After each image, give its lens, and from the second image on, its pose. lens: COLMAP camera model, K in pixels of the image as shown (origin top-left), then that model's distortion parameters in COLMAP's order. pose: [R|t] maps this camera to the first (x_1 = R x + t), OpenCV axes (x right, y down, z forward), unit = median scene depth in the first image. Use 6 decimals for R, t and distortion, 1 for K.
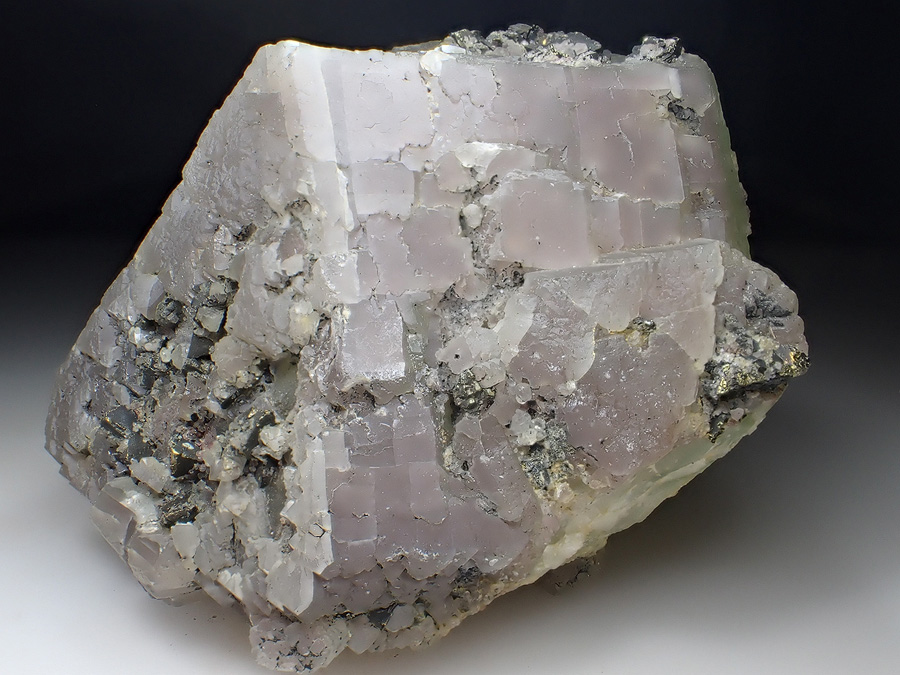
lens RADIAL K [[1007.6, 0, 452.5], [0, 1007.6, 290.8], [0, 0, 1]] dist [-0.002565, -0.014899]
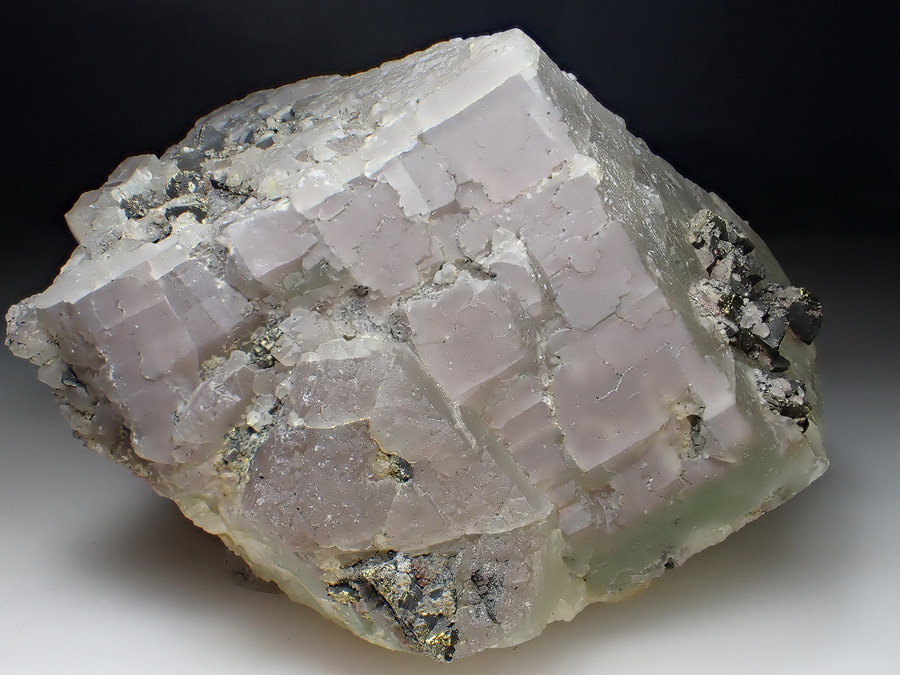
lens RADIAL K [[1007.6, 0, 452.5], [0, 1007.6, 290.8], [0, 0, 1]] dist [-0.002565, -0.014899]
pose [[0.428375, 0.823602, -0.371719, 0.414271], [-0.832382, 0.519754, 0.192345, -0.269339], [0.351618, 0.227016, 0.908201, 0.122055]]
